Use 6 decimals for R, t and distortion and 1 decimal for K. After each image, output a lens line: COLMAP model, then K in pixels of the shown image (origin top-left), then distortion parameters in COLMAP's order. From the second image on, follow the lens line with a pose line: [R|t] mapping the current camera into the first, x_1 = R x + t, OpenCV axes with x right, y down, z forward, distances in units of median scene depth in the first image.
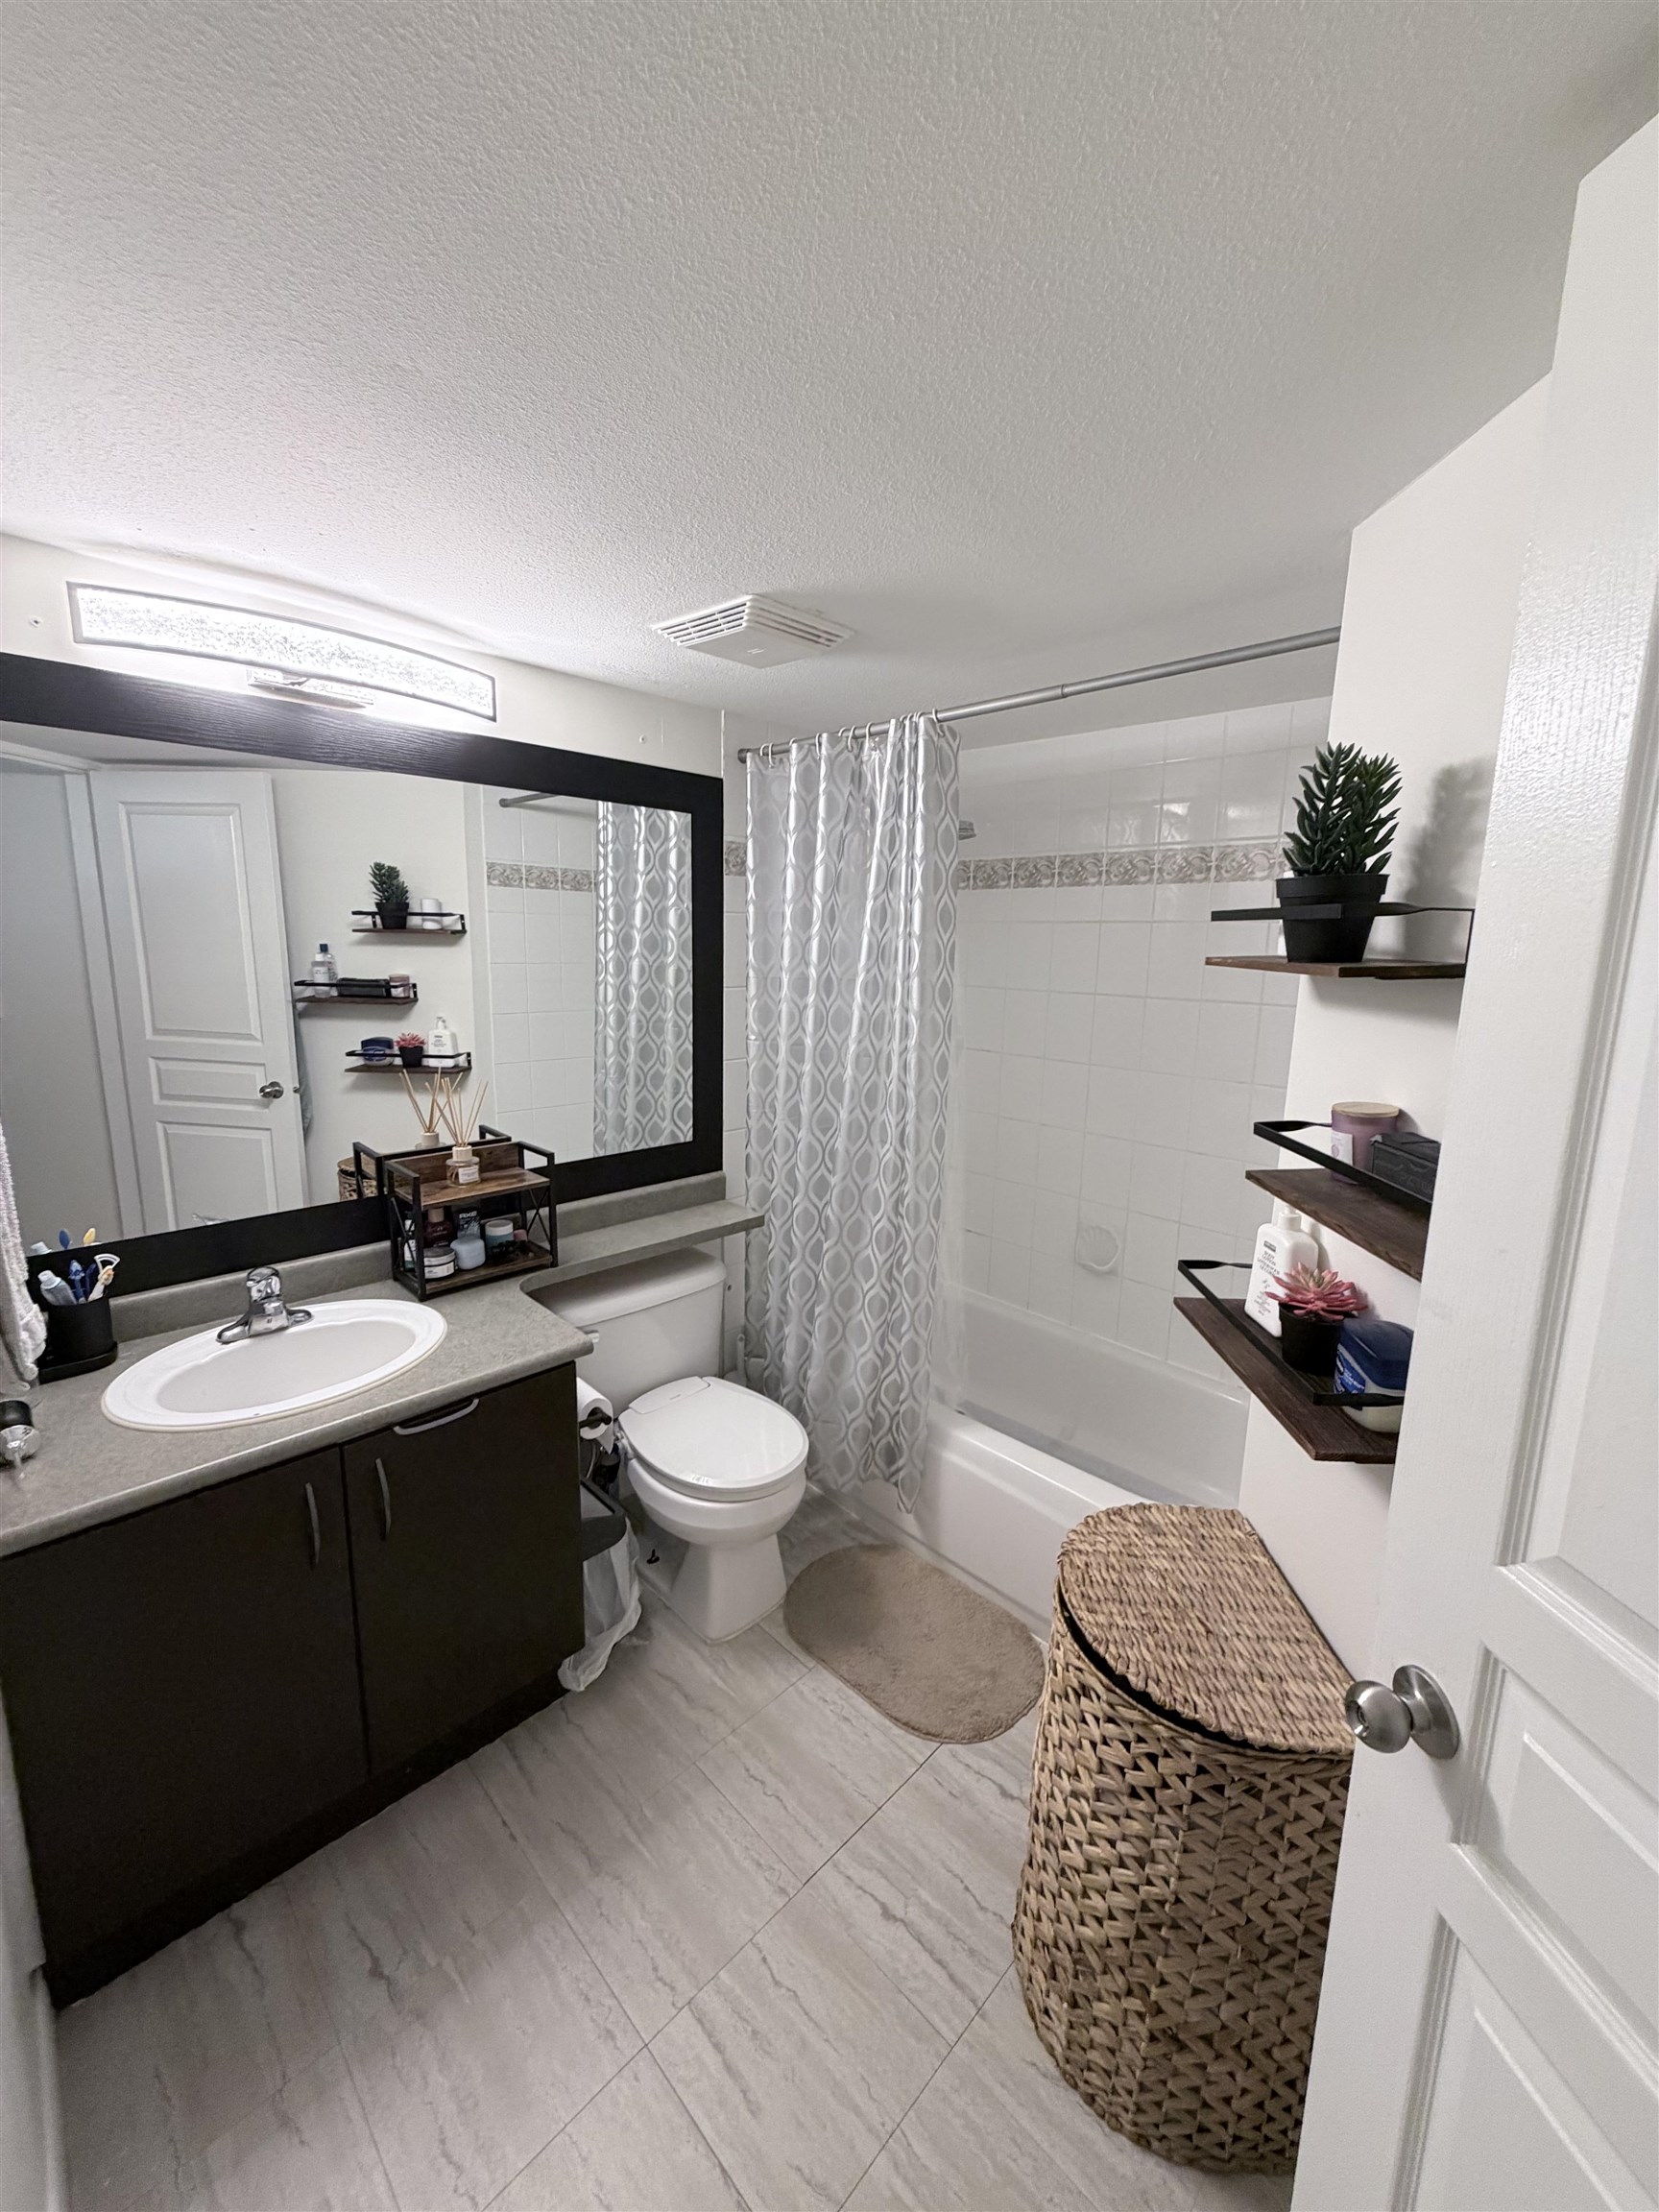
lens RADIAL K [[890.3, 0, 833.2], [0, 890.3, 1096.3], [0, 0, 1]] dist [0.000961, -0.000584]
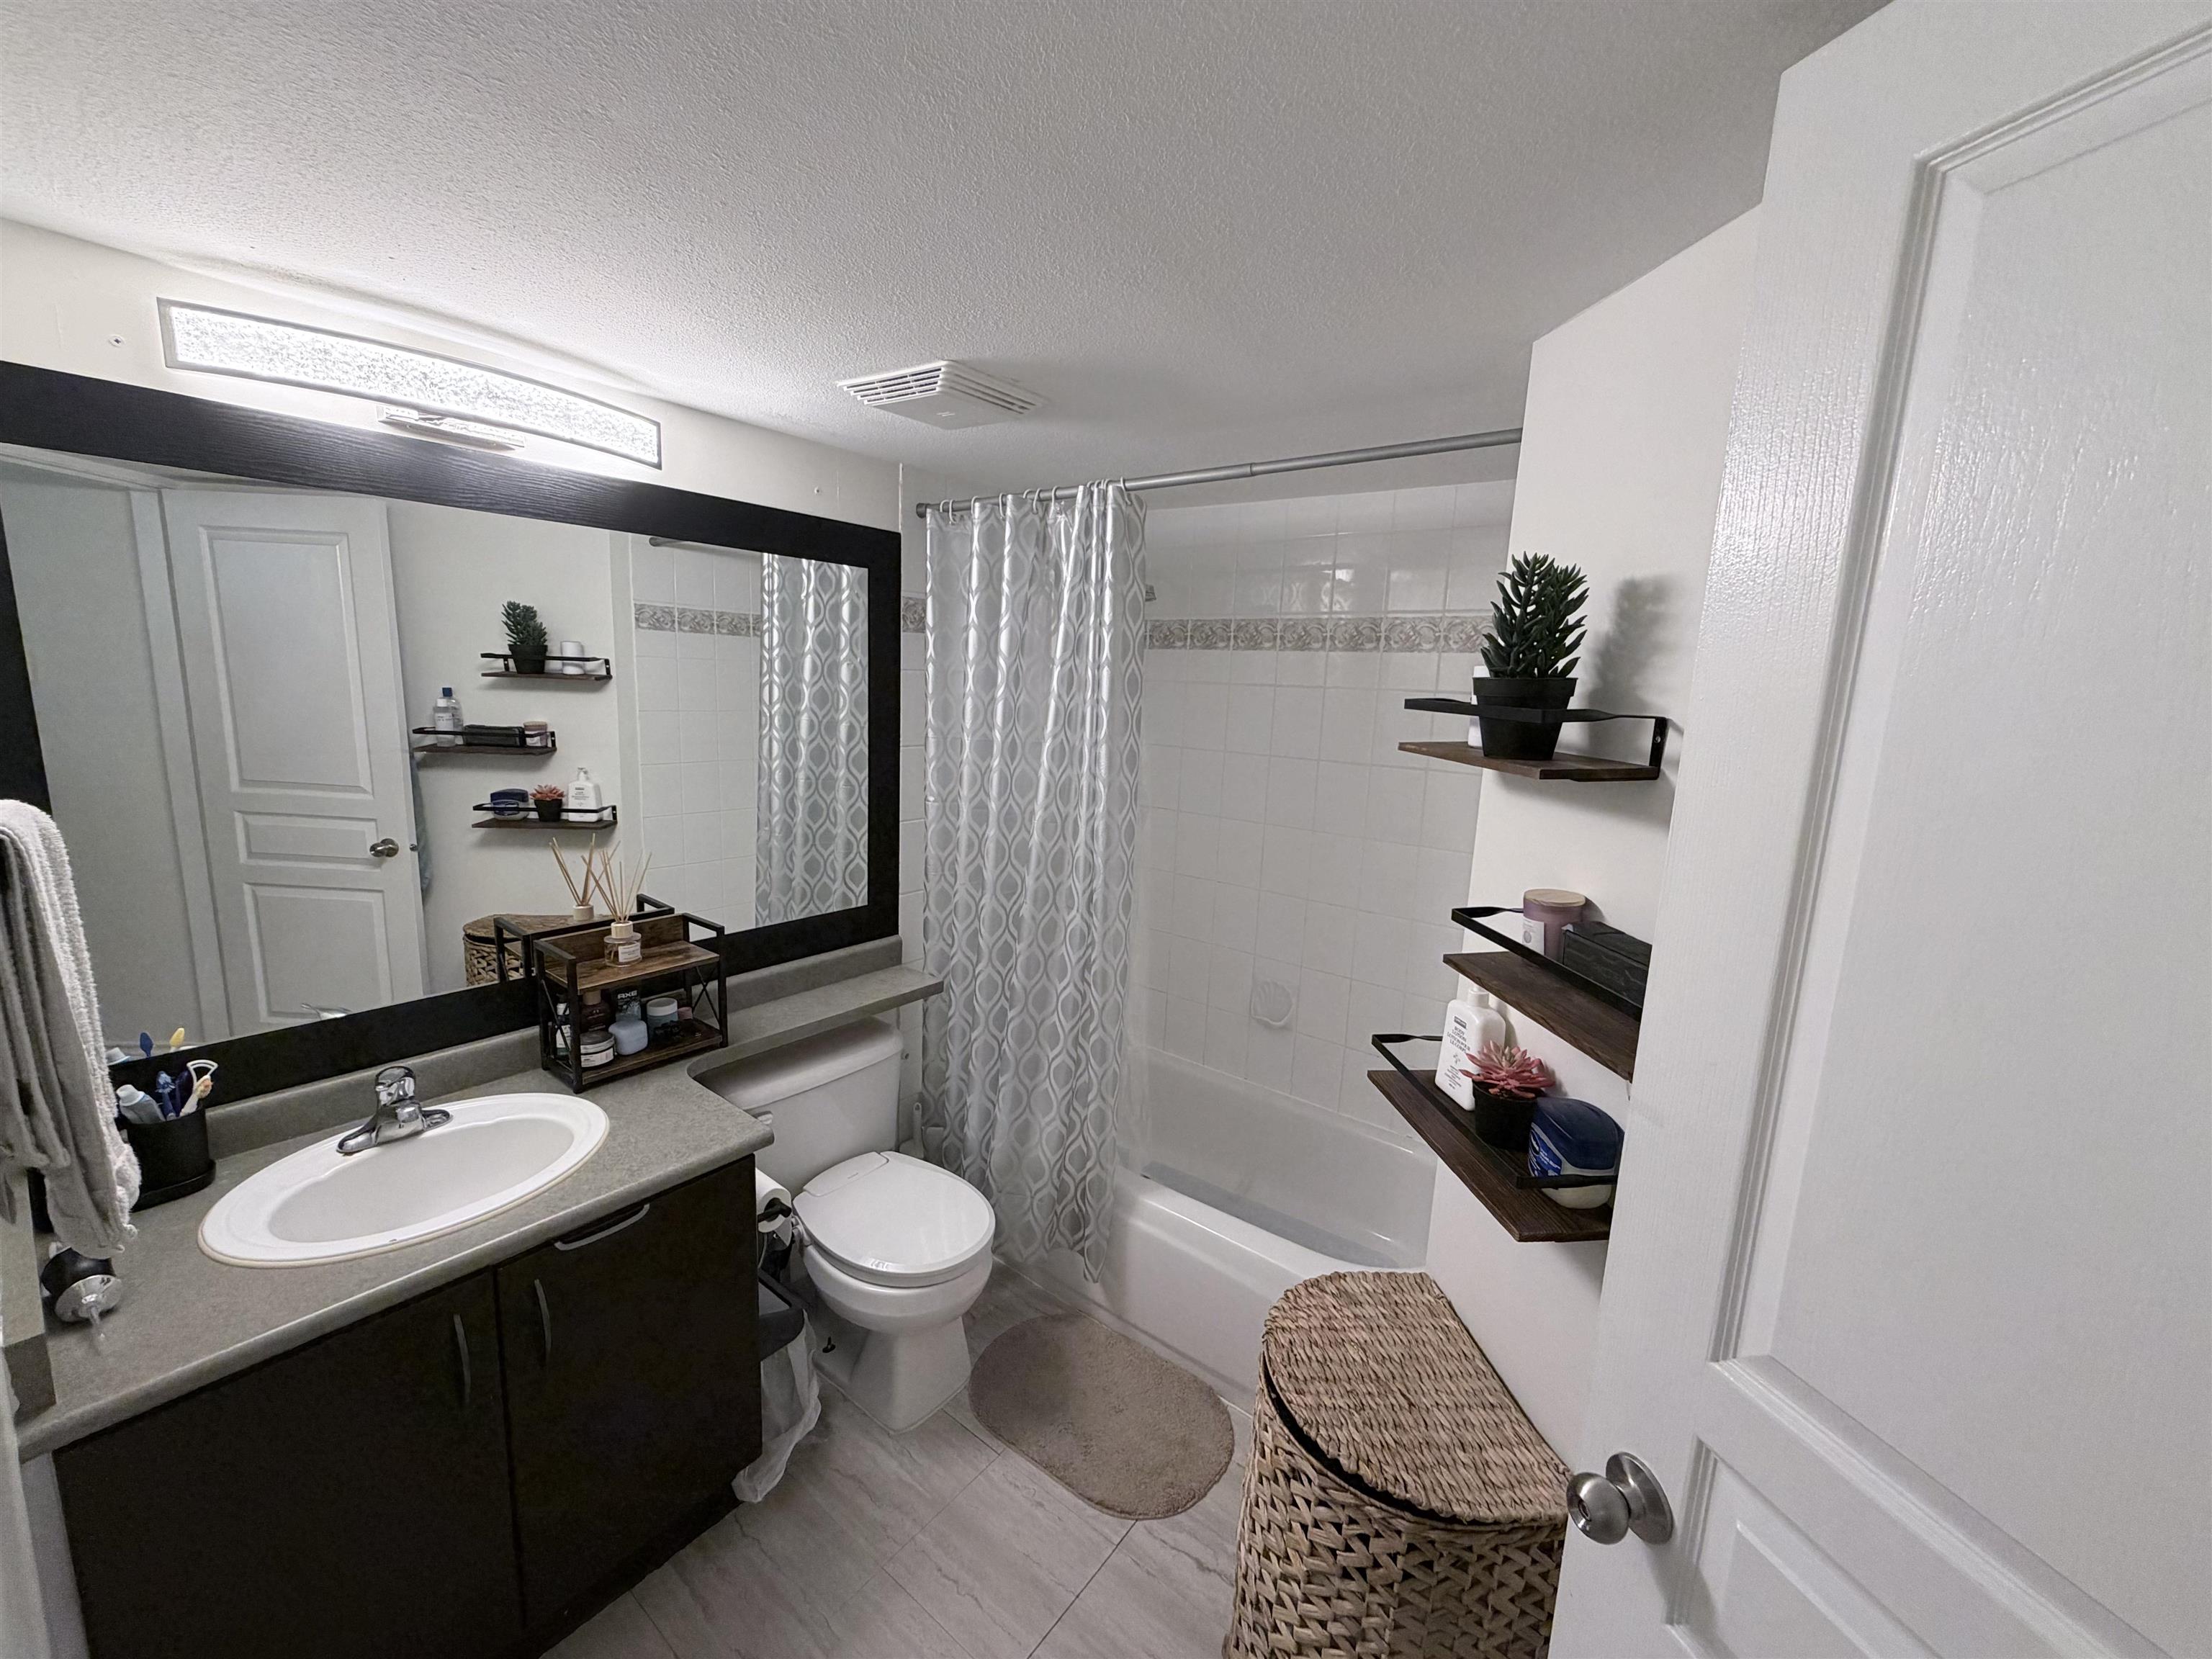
lens RADIAL K [[890.3, 0, 1100.0], [0, 890.3, 826.5], [0, 0, 1]] dist [0.000961, -0.000584]
pose [[0.992088, -0.001746, 0.125529, -0.041591], [0.002590, 0.999975, -0.006563, -0.039969], [-0.125515, 0.006836, 0.992068, 0.014764]]
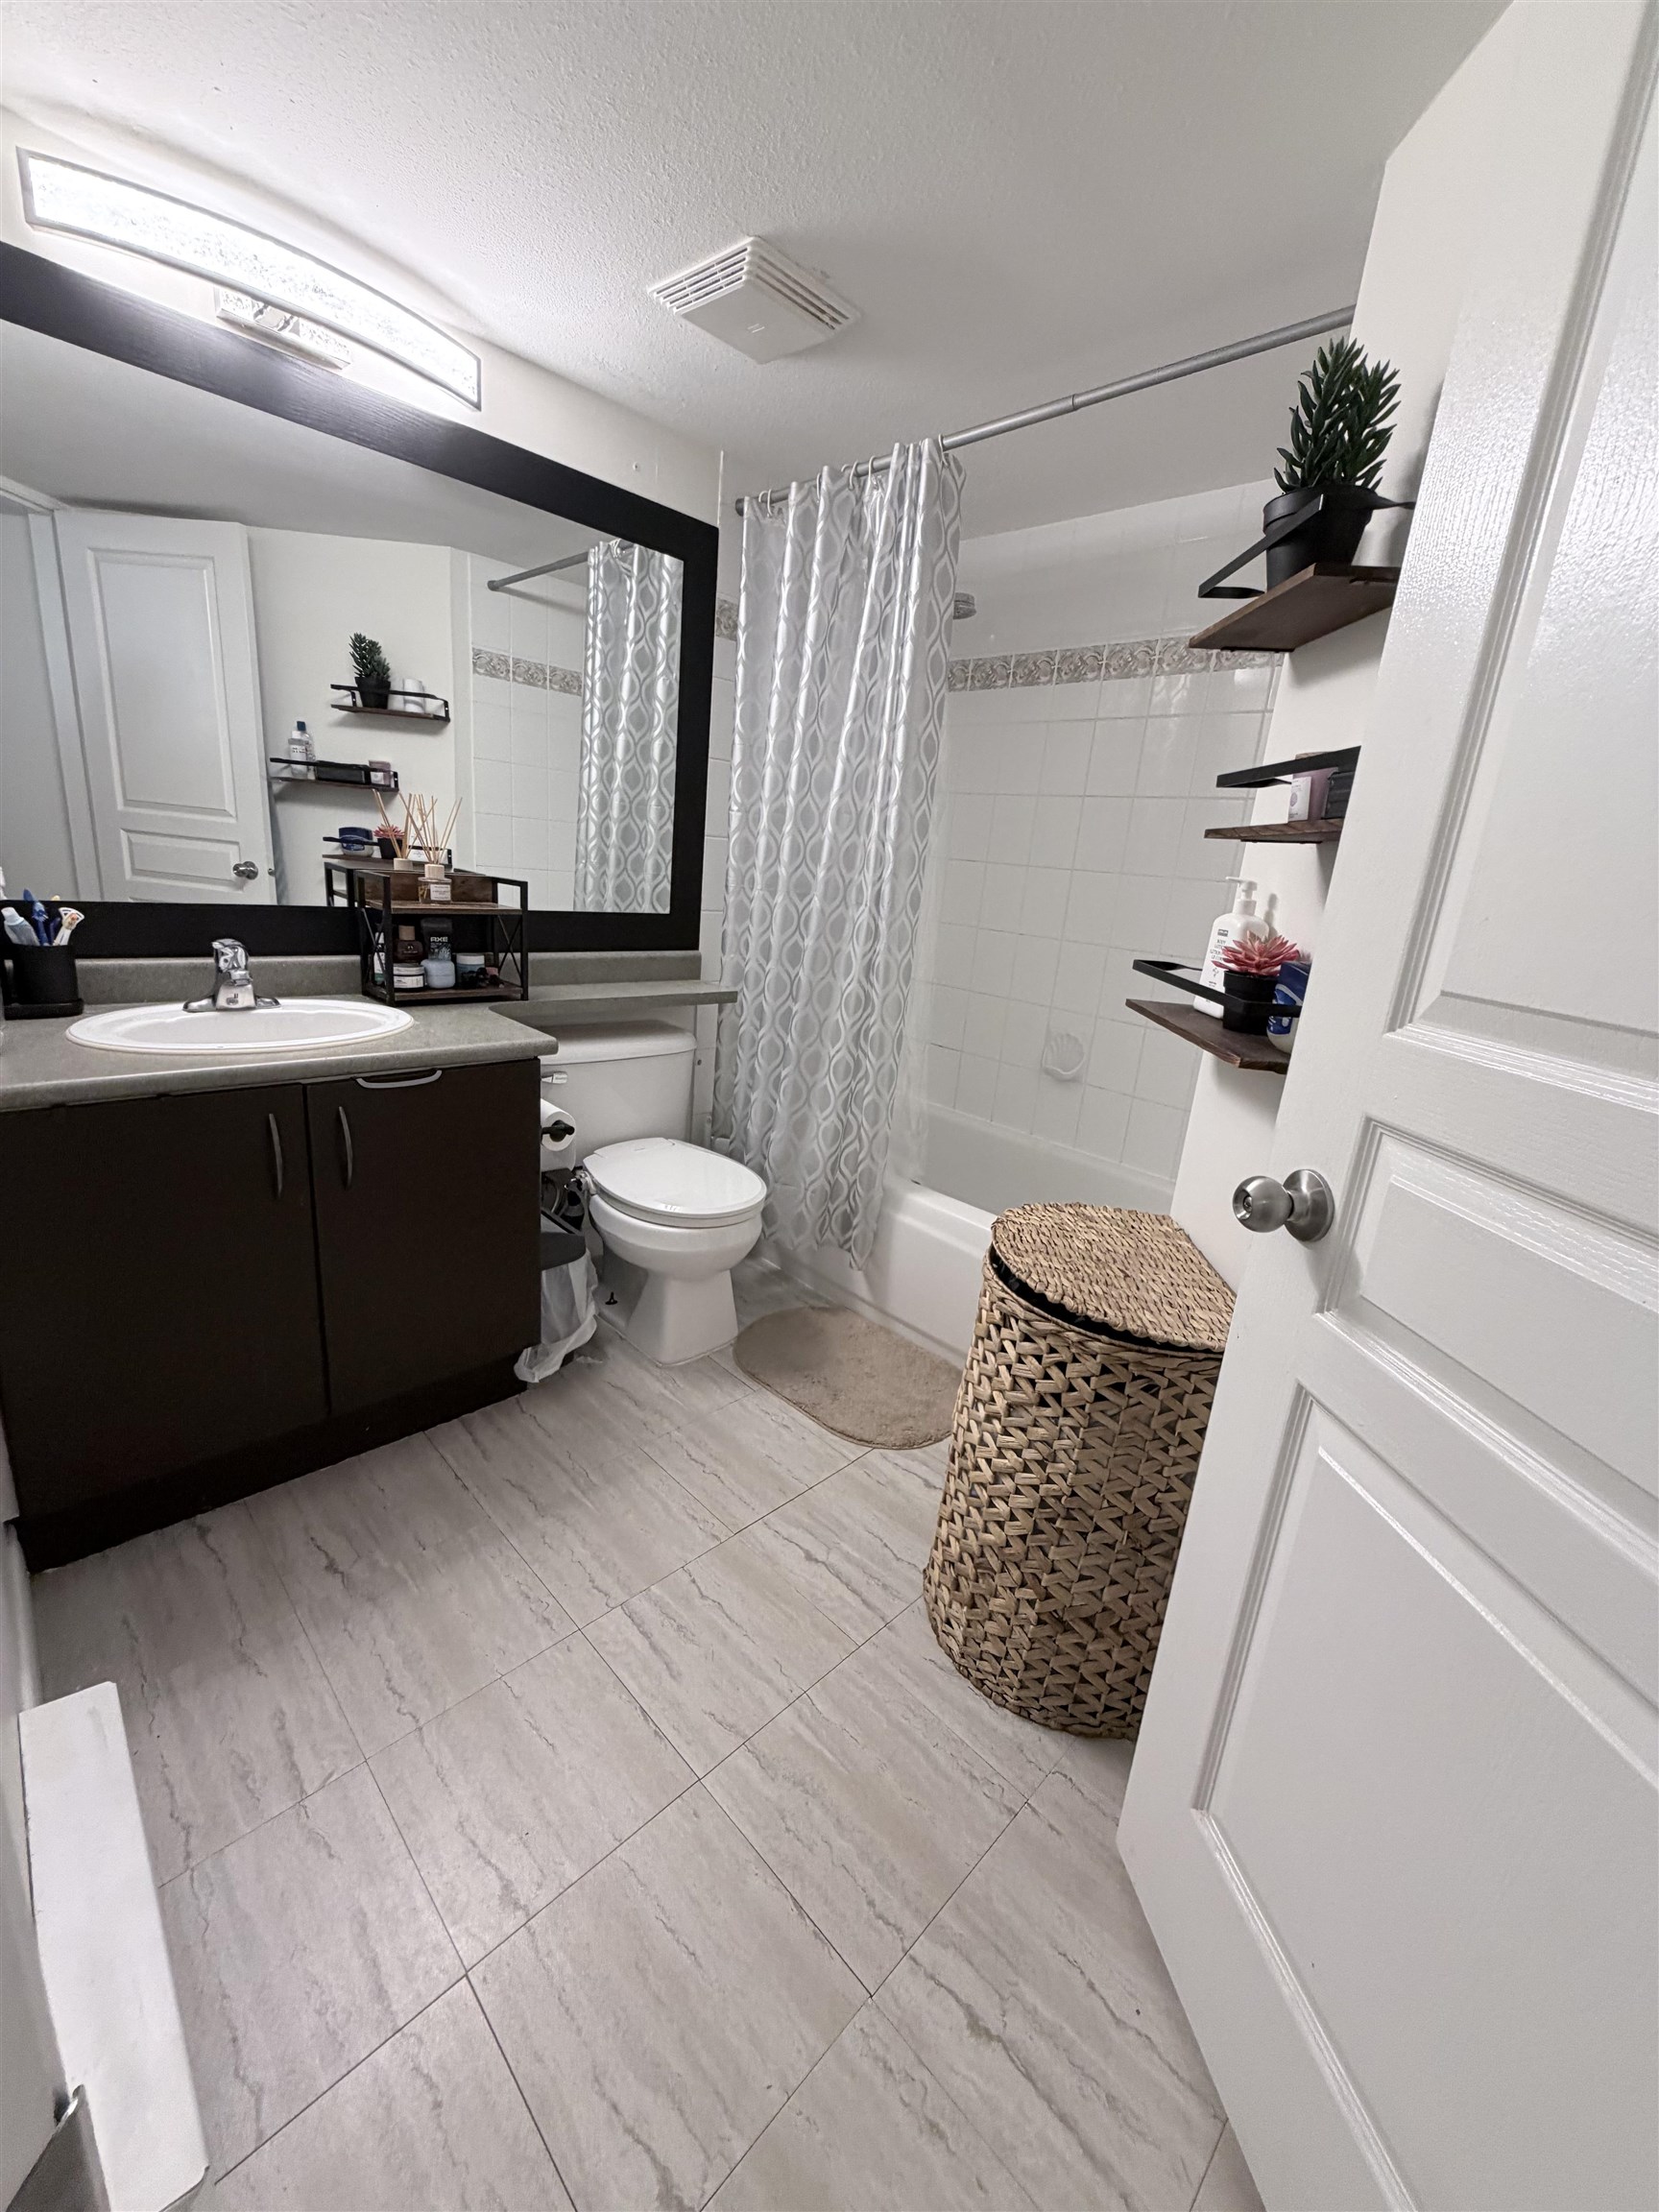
lens RADIAL K [[890.3, 0, 833.2], [0, 890.3, 1096.3], [0, 0, 1]] dist [0.000961, -0.000584]
pose [[0.997889, 0.062472, 0.017723, 0.028118], [-0.063826, 0.993856, 0.090428, 0.213185], [-0.011965, -0.091369, 0.995745, -0.020717]]
